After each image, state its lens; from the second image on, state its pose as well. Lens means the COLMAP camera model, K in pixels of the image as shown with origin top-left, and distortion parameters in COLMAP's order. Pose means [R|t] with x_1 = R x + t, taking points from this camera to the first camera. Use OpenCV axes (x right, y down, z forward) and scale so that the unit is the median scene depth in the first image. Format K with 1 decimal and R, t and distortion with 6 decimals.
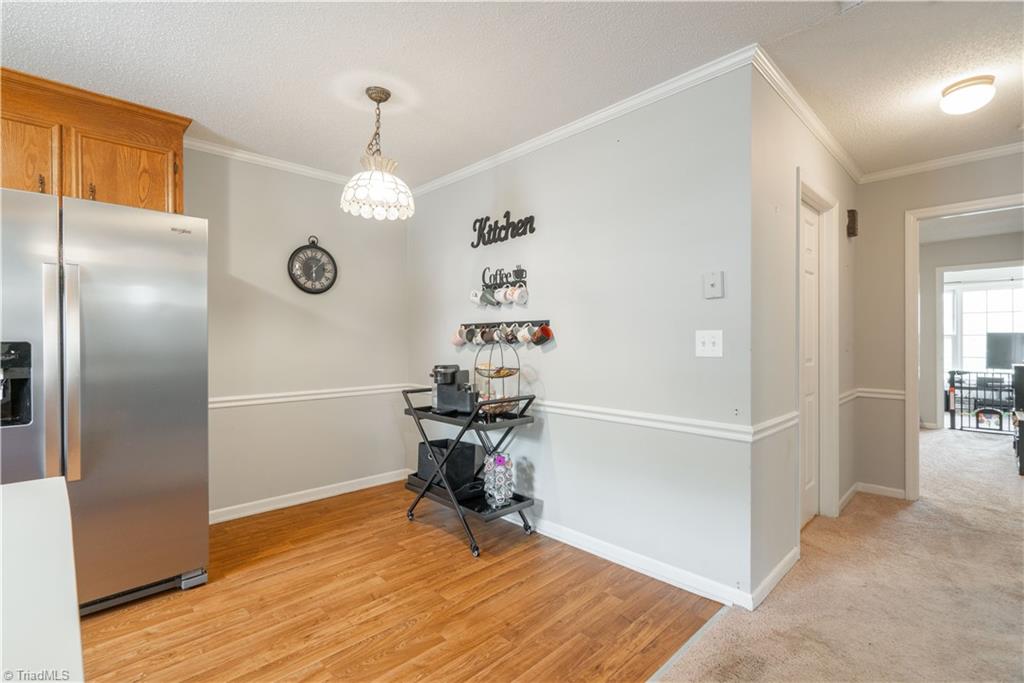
lens RADIAL K [[475.6, 0, 510.9], [0, 475.6, 341.9], [0, 0, 1]] dist [-0.004375, 0.001876]
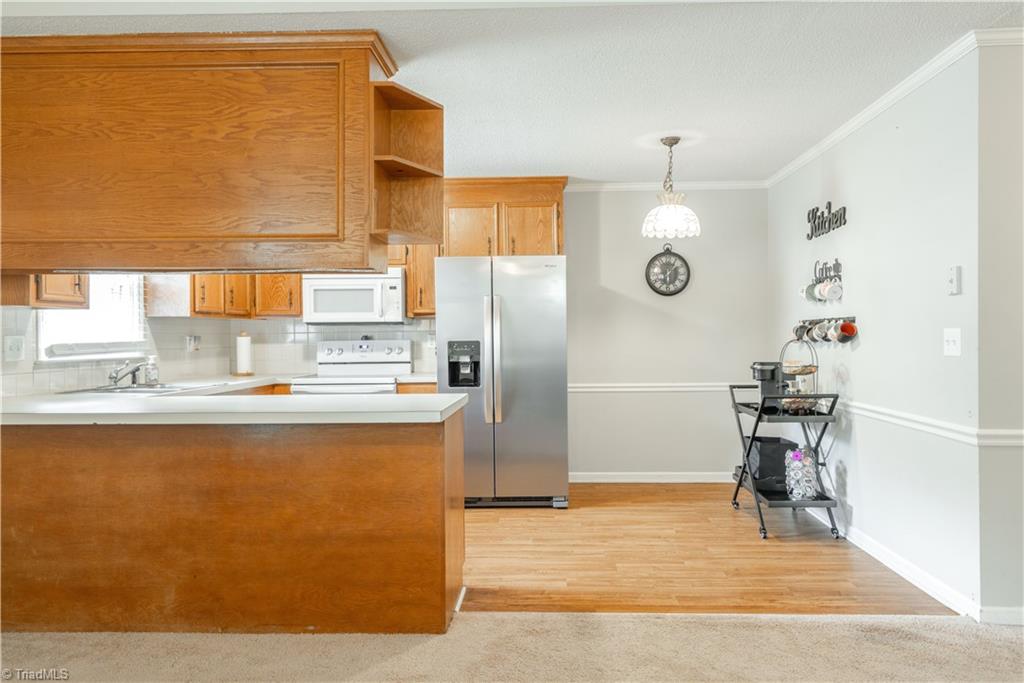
lens RADIAL K [[713.3, 0, 527.7], [0, 713.3, 342.0], [0, 0, 1]] dist [0.000588, 0.005521]
pose [[0.697507, 0.001267, -0.716577, 0.639673], [0.005678, 0.999957, 0.007295, -0.009042], [0.716555, -0.009157, 0.697470, -0.458406]]
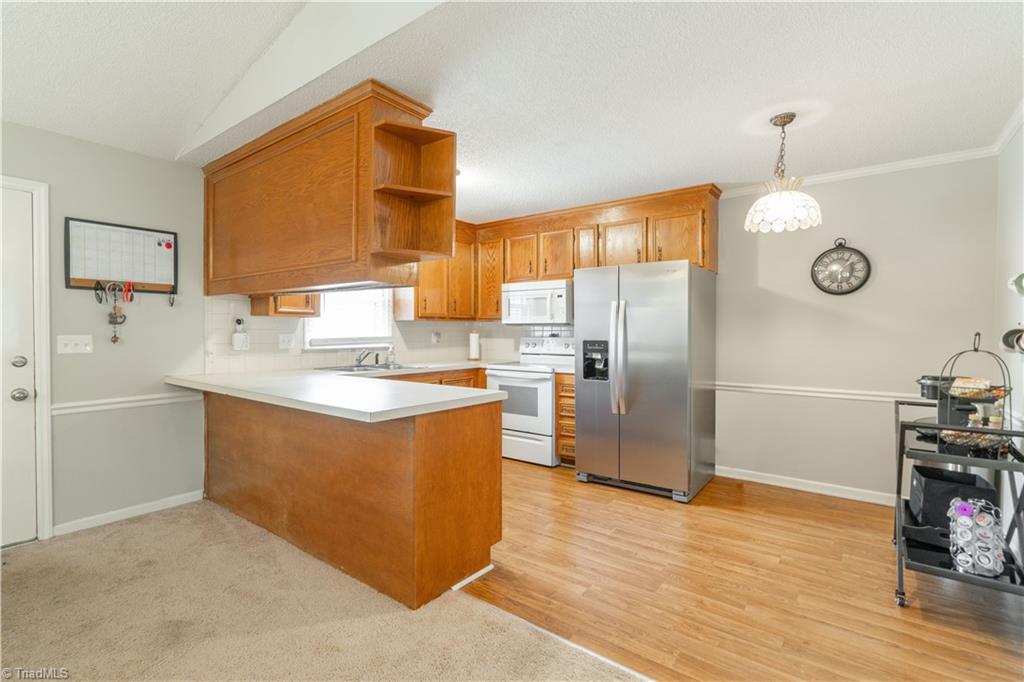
lens RADIAL K [[475.6, 0, 500.3], [0, 475.6, 338.4], [0, 0, 1]] dist [-0.004375, 0.001876]
pose [[0.132033, 0.019477, -0.991054, 0.584218], [-0.003577, 0.999810, 0.019173, -0.029087], [0.991239, 0.001014, 0.132078, 0.171268]]
